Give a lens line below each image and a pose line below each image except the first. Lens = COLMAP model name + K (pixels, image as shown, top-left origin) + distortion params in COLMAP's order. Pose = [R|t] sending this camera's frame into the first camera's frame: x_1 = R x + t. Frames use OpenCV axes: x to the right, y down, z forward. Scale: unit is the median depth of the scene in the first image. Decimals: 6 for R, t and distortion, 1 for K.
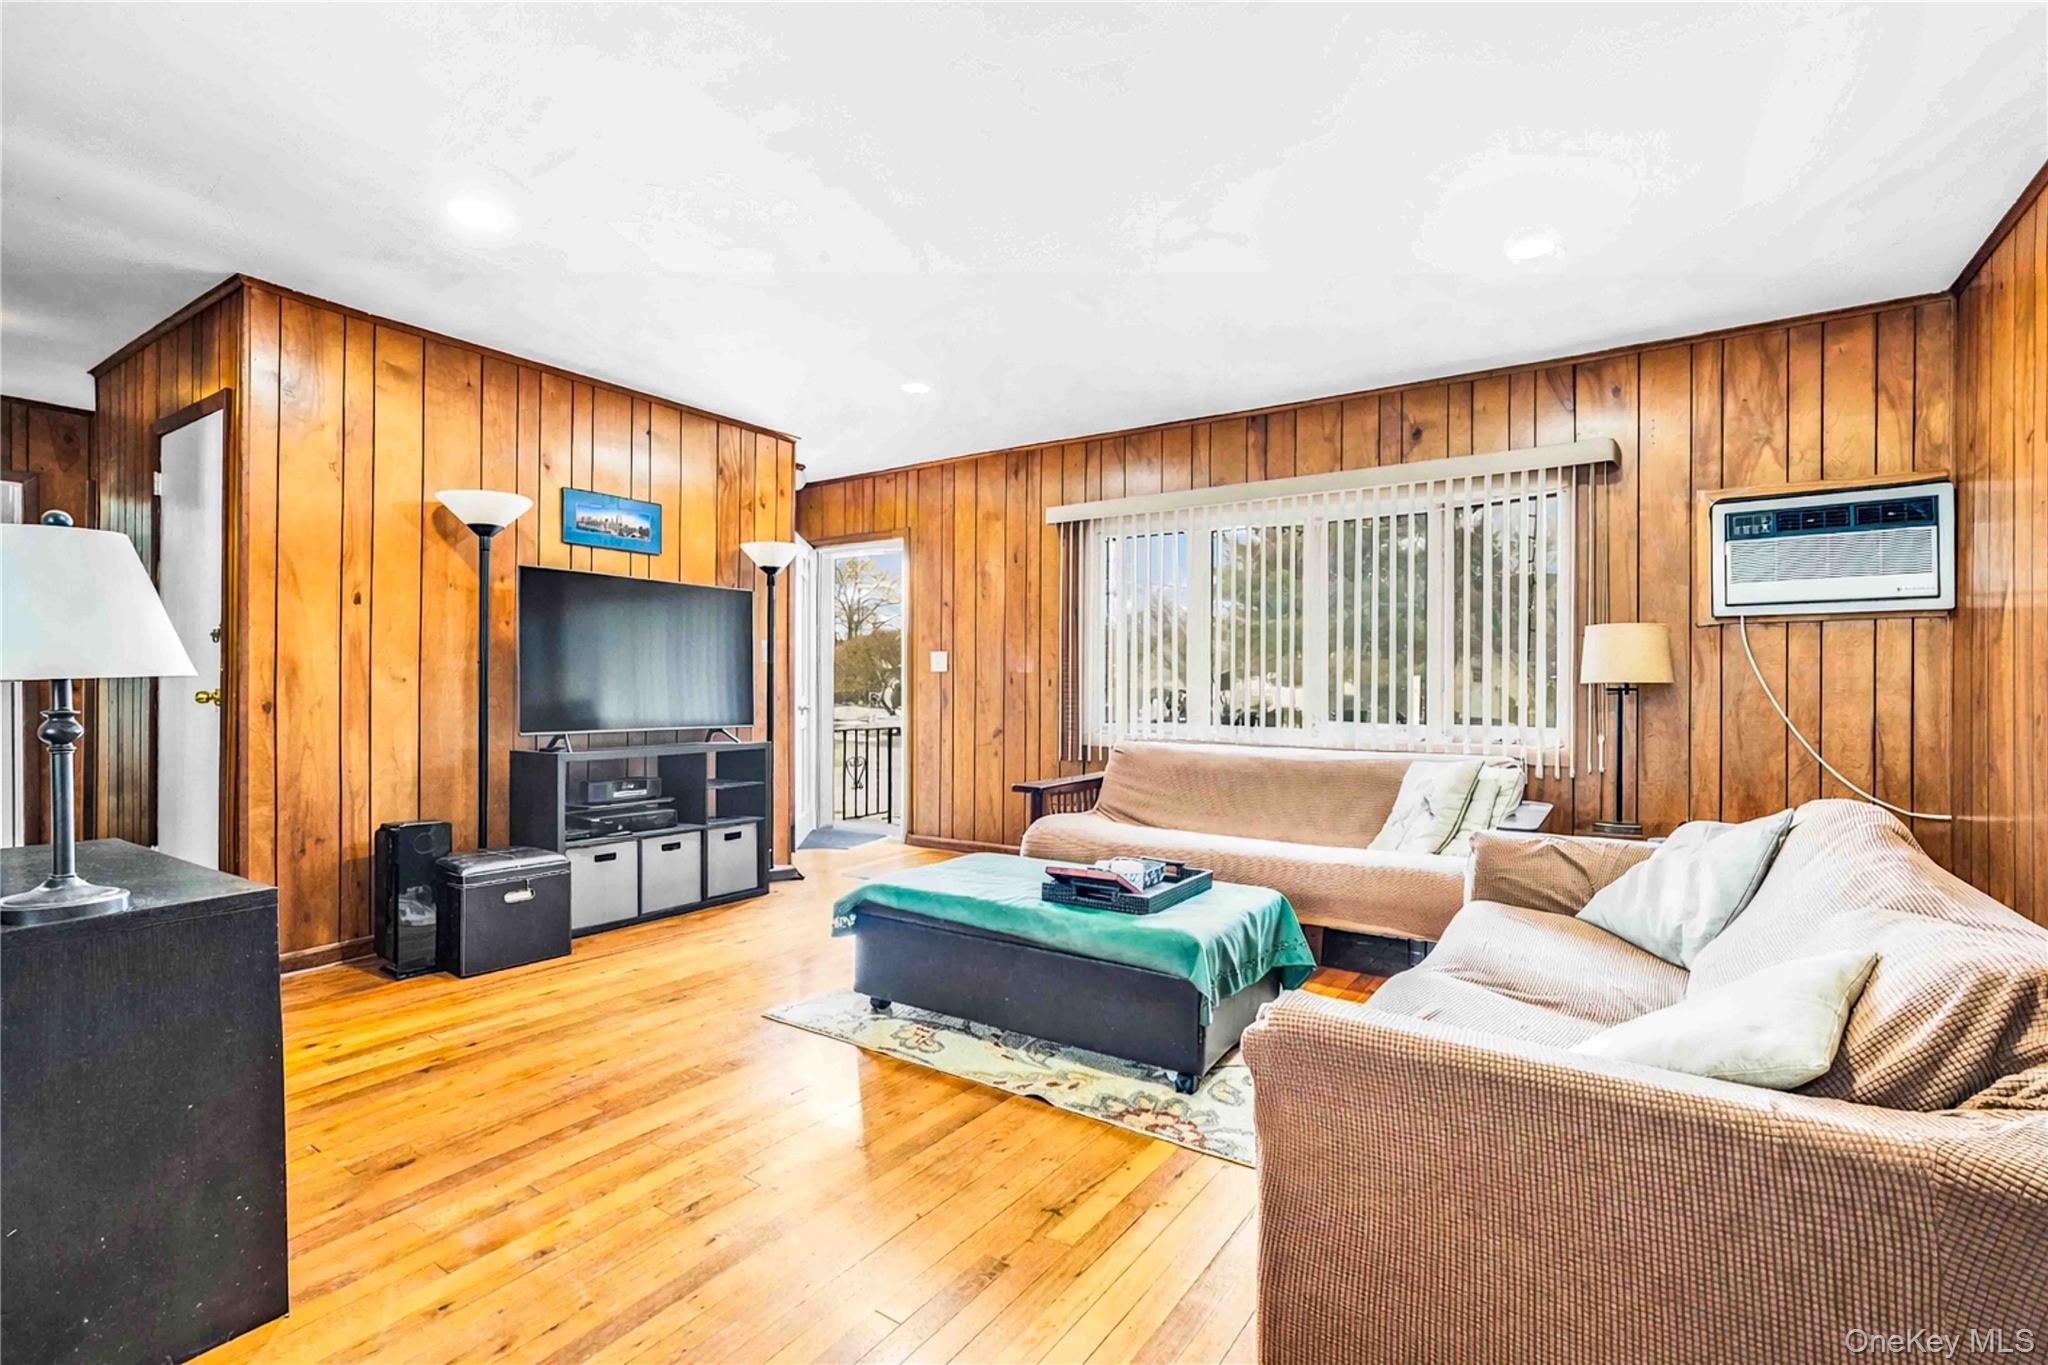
lens RADIAL K [[921.3, 0, 1021.9], [0, 921.3, 684.8], [0, 0, 1]] dist [-0.010437, 0.004691]
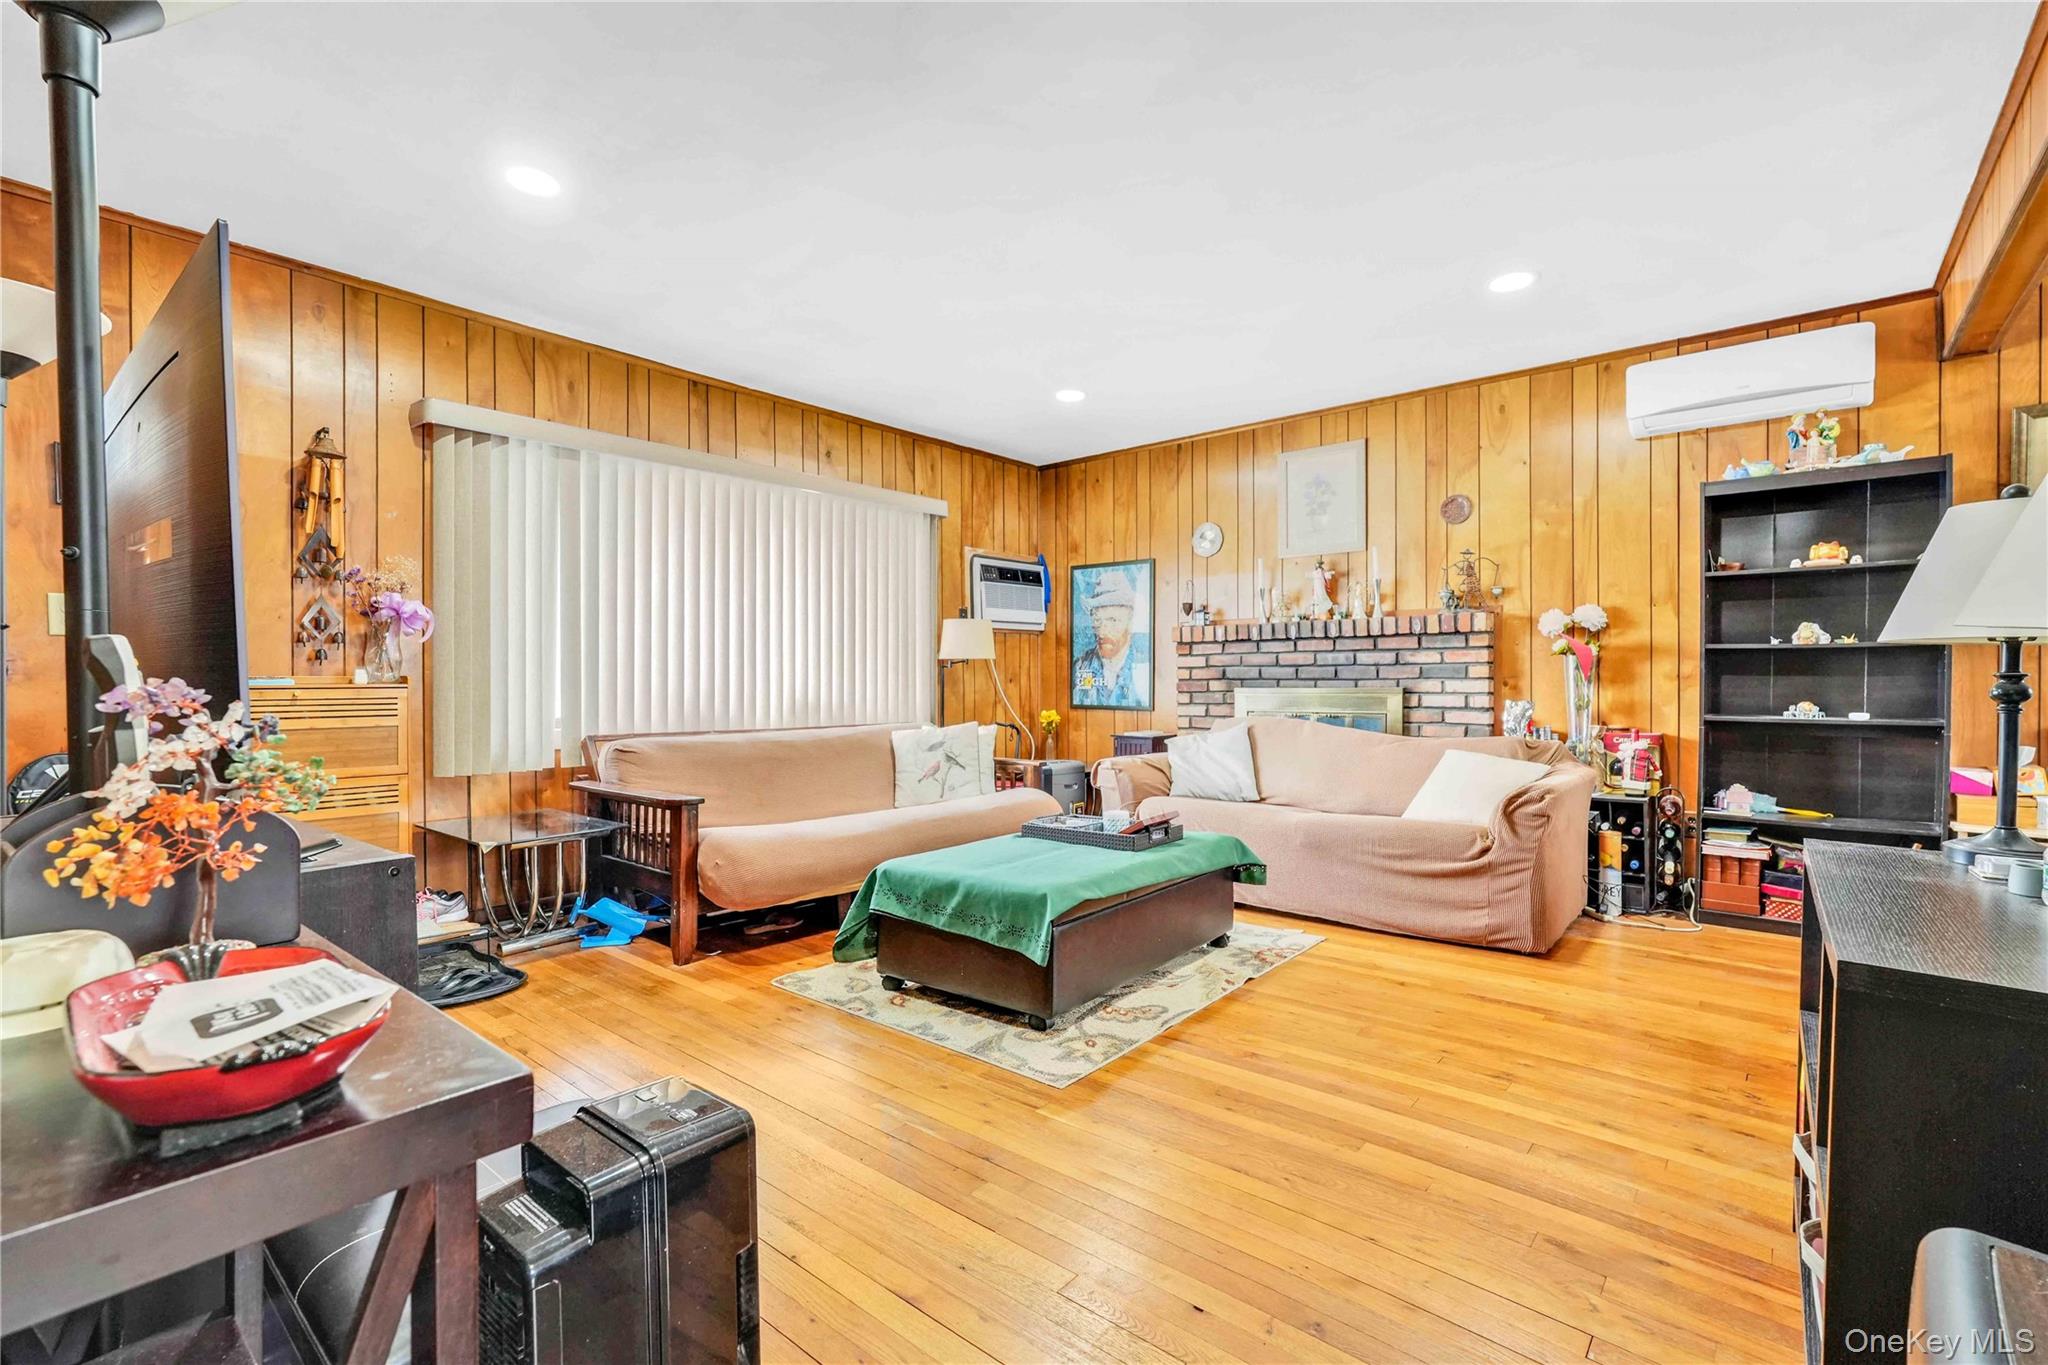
lens RADIAL K [[921.3, 0, 1019.2], [0, 921.3, 682.8], [0, 0, 1]] dist [-0.010437, 0.004691]
pose [[0.102257, -0.007830, 0.994727, -1.129154], [0.008750, 0.999937, 0.006972, 0.016425], [-0.994720, 0.007991, 0.102319, 1.027918]]
